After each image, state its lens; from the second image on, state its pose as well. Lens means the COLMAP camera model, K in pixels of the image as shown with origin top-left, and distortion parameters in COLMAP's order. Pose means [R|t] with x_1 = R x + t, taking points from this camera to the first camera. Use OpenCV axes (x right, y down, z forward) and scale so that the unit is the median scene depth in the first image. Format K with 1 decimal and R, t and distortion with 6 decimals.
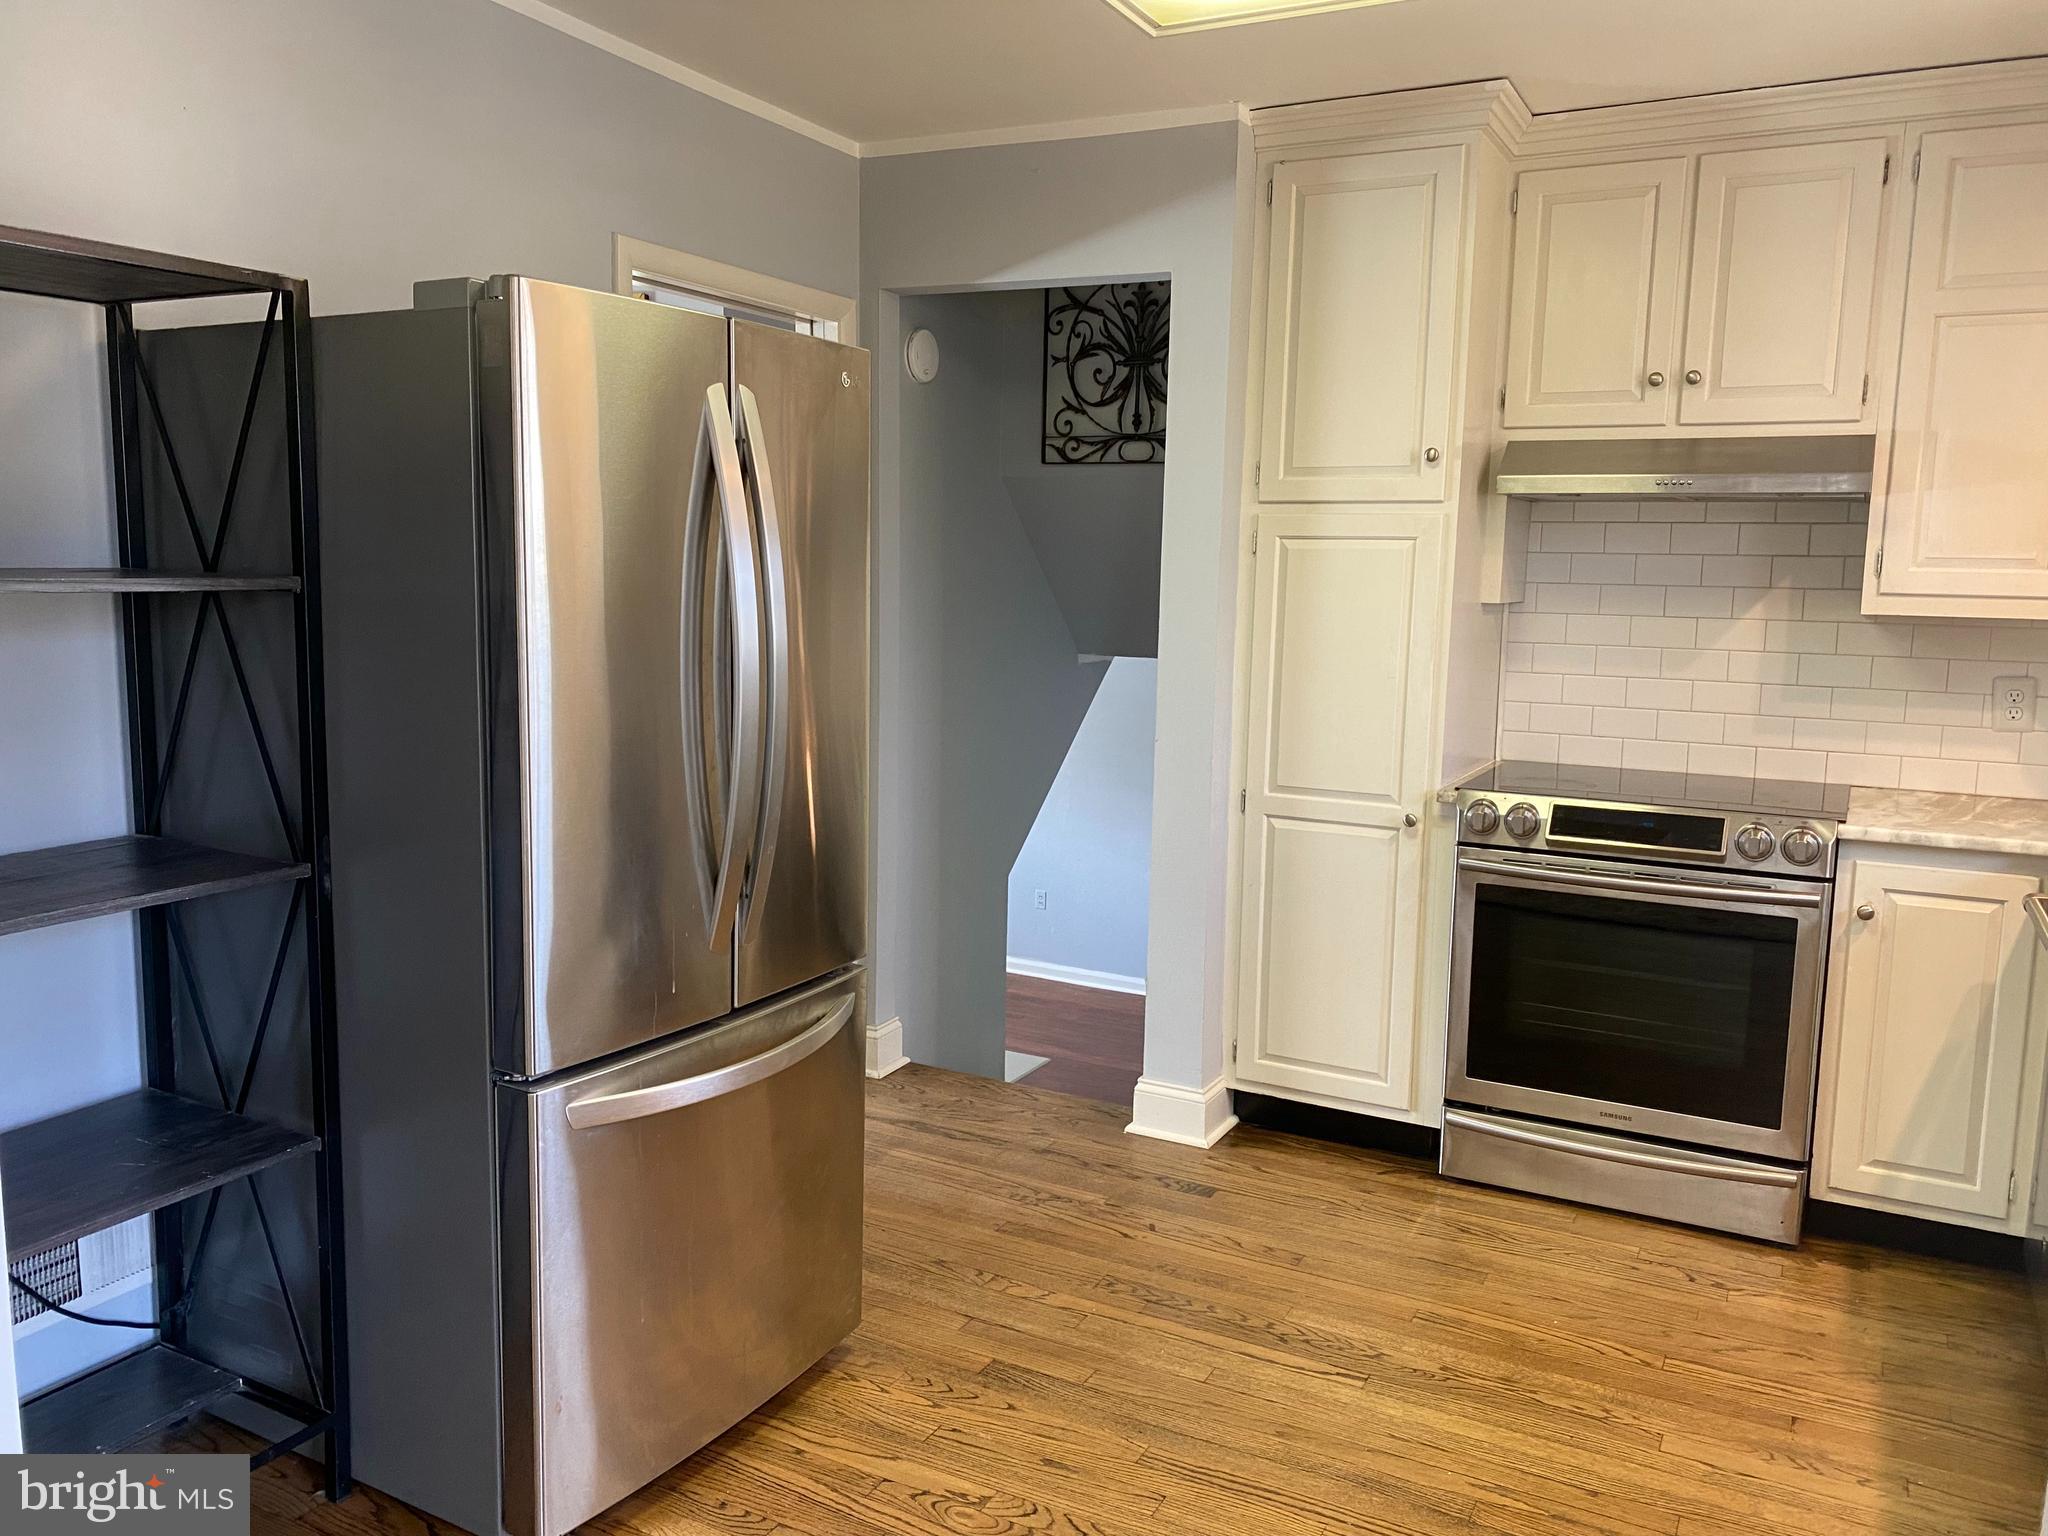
lens RADIAL K [[1574.8, 0, 1036.1], [0, 1574.8, 762.8], [0, 0, 1]] dist [0.041633, -0.039725]
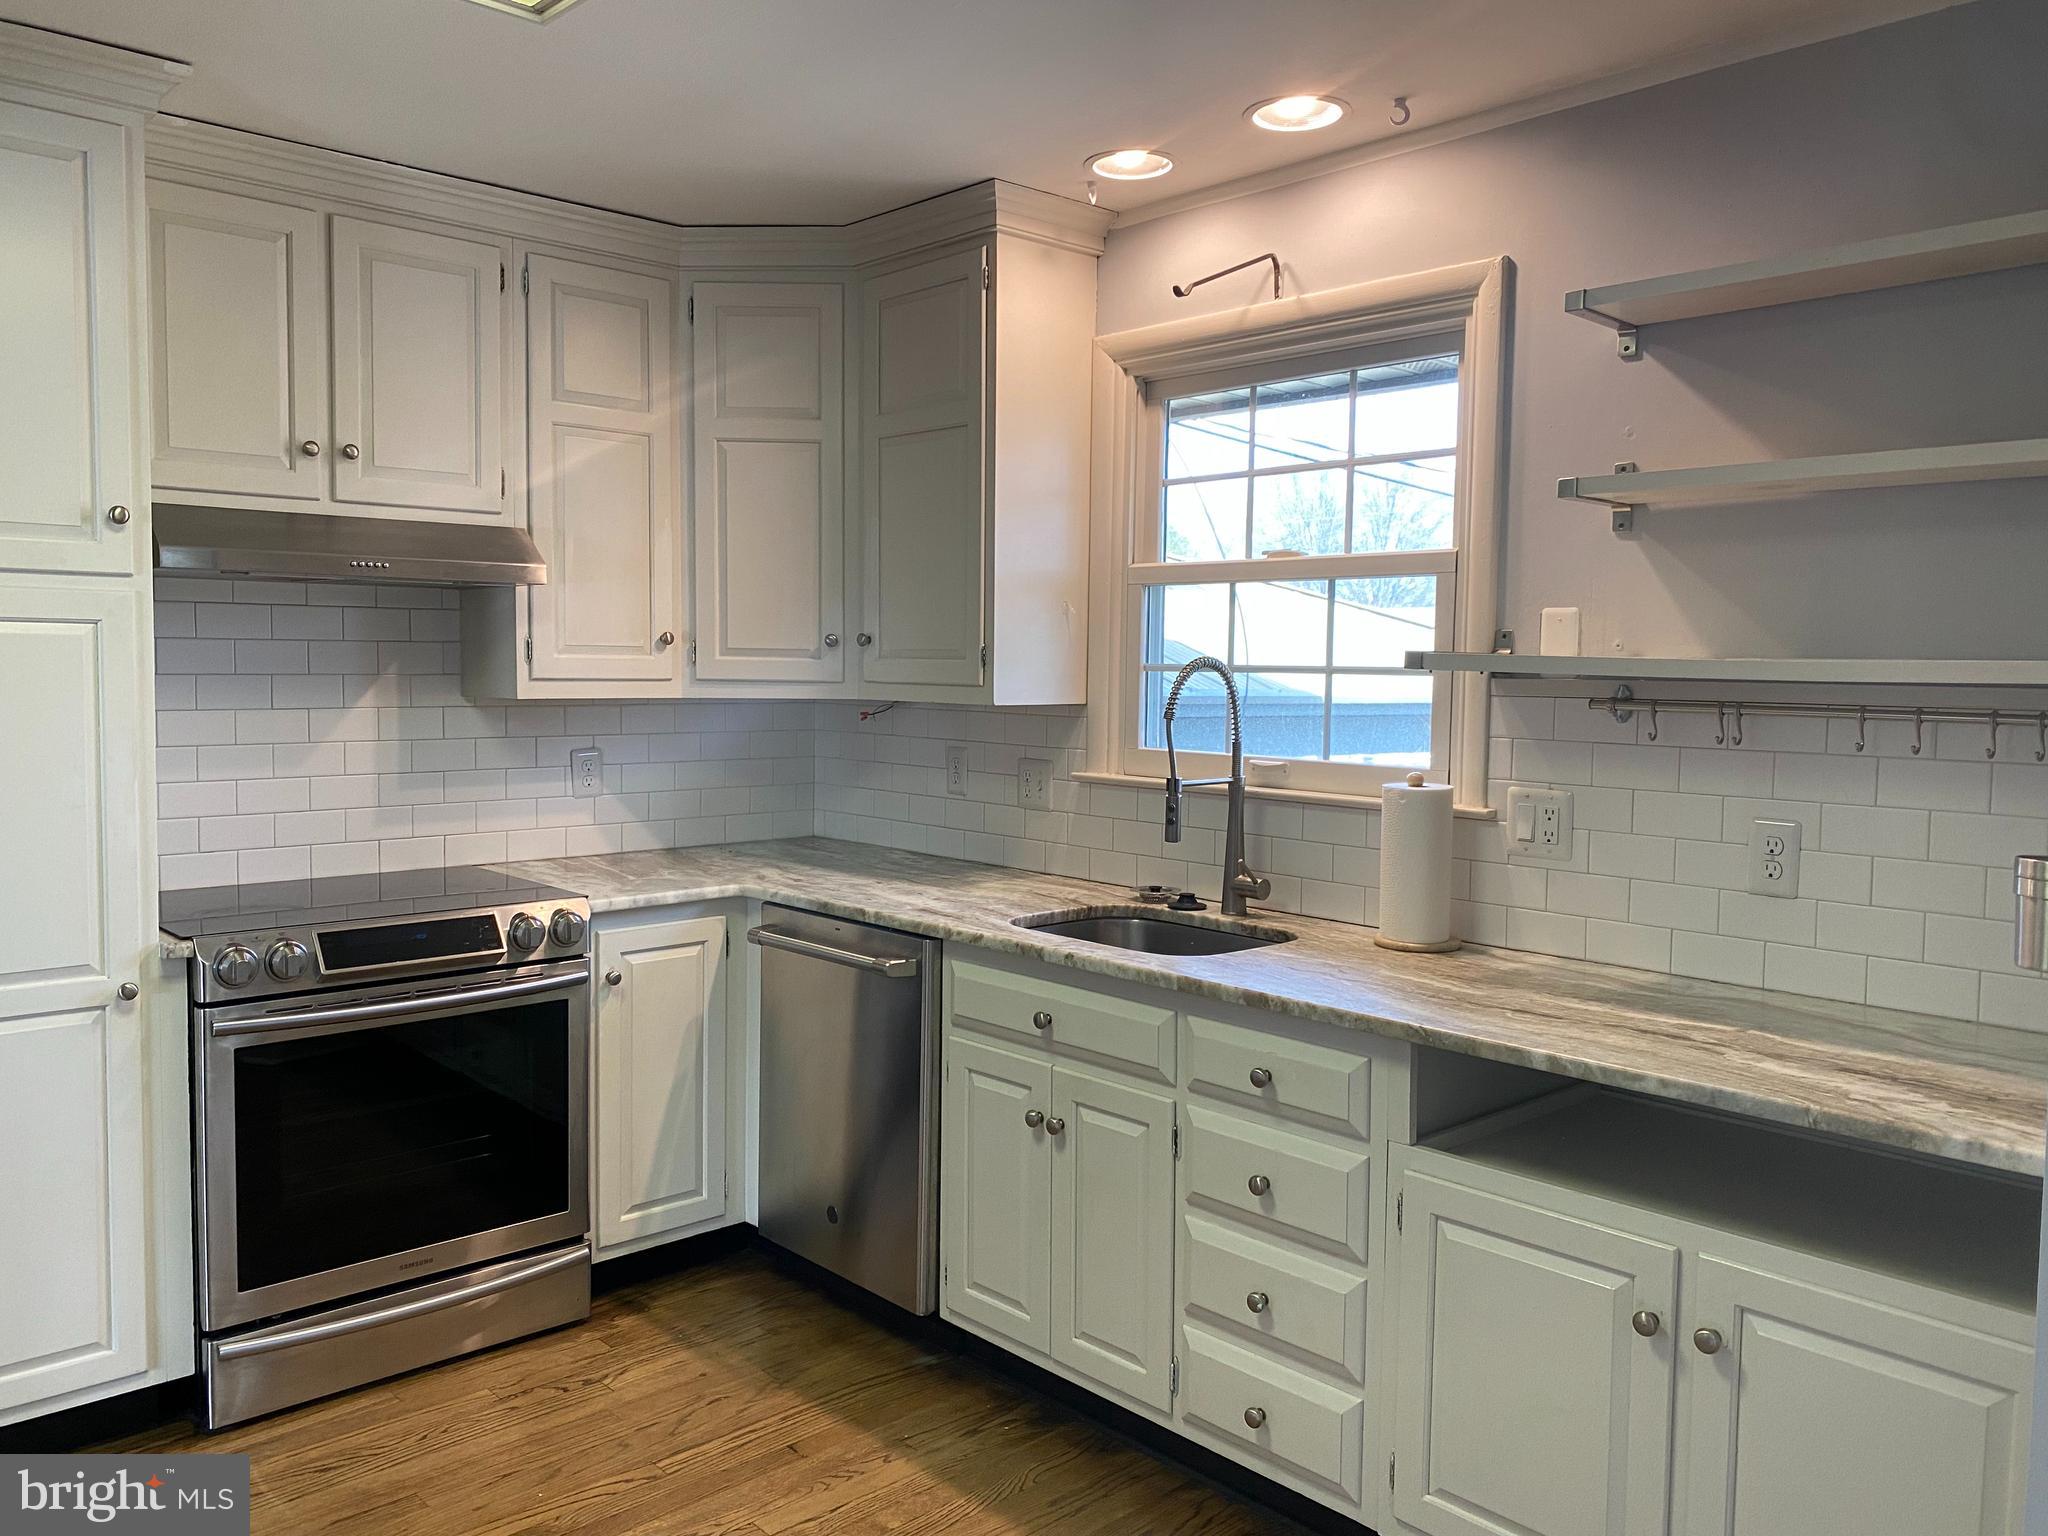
lens RADIAL K [[1574.8, 0, 1011.2], [0, 1574.8, 750.2], [0, 0, 1]] dist [0.041633, -0.039725]
pose [[0.337255, -0.072051, 0.938652, -0.348478], [0.116274, 0.992621, 0.034416, -0.058766], [-0.934205, 0.097534, 0.343144, 0.348836]]
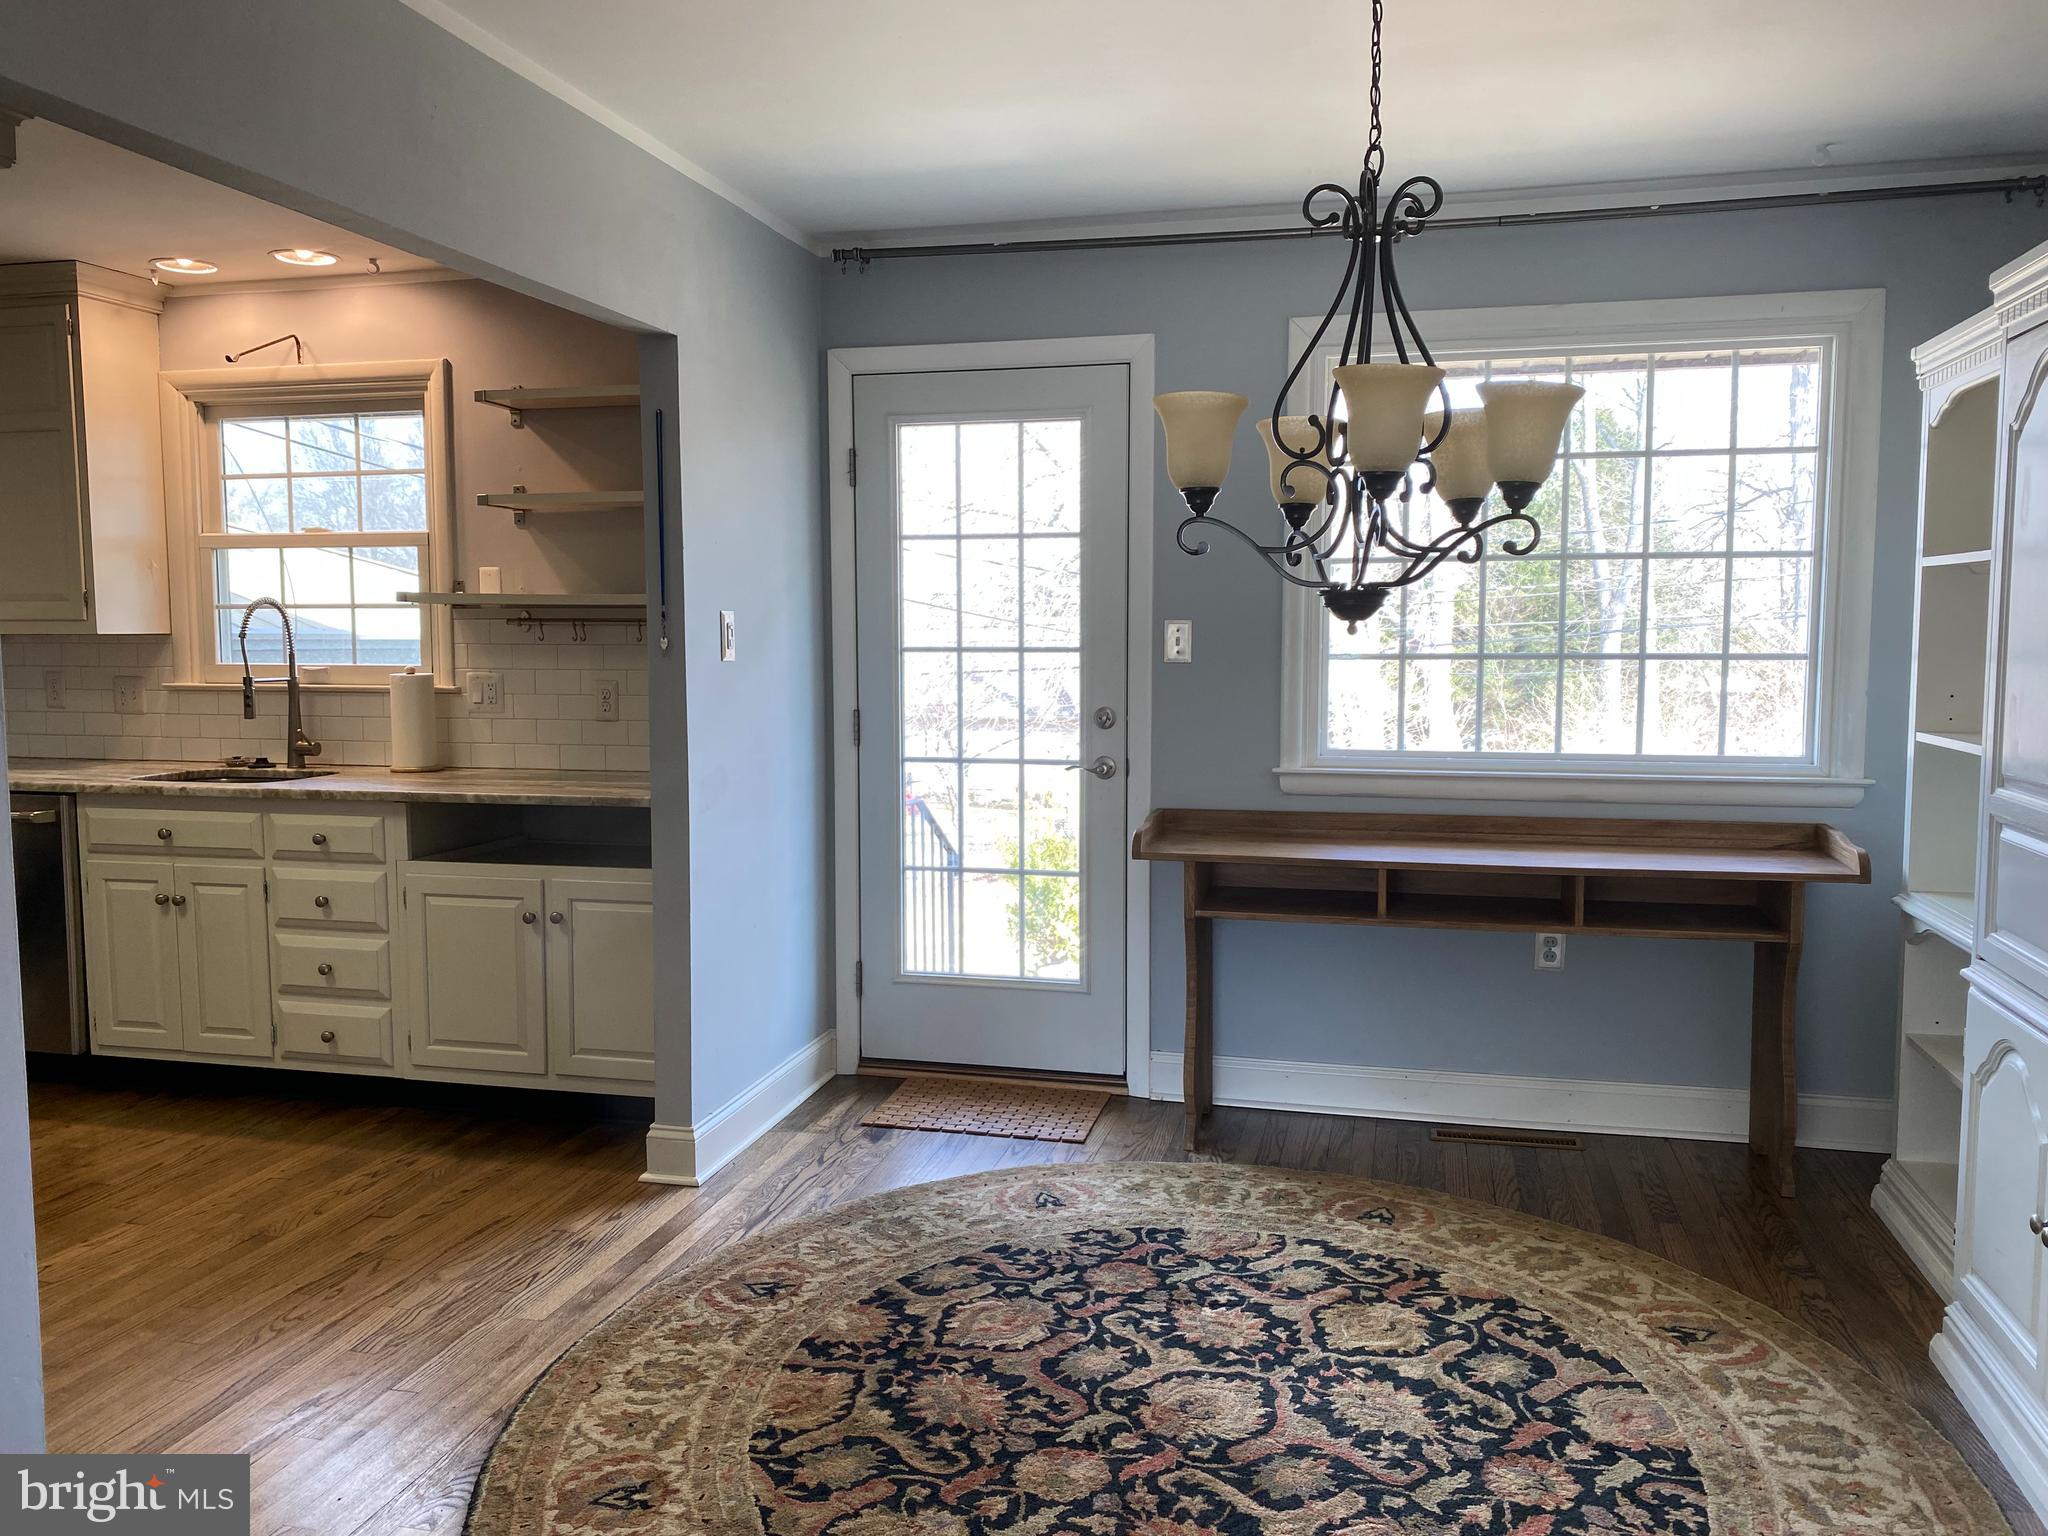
lens RADIAL K [[1574.8, 0, 1027.9], [0, 1574.8, 759.4], [0, 0, 1]] dist [0.041633, -0.039725]
pose [[-0.233969, -0.104040, 0.966661, -0.985267], [0.122633, 0.983159, 0.135497, -0.034648], [-0.964479, 0.150246, -0.217270, 0.226049]]
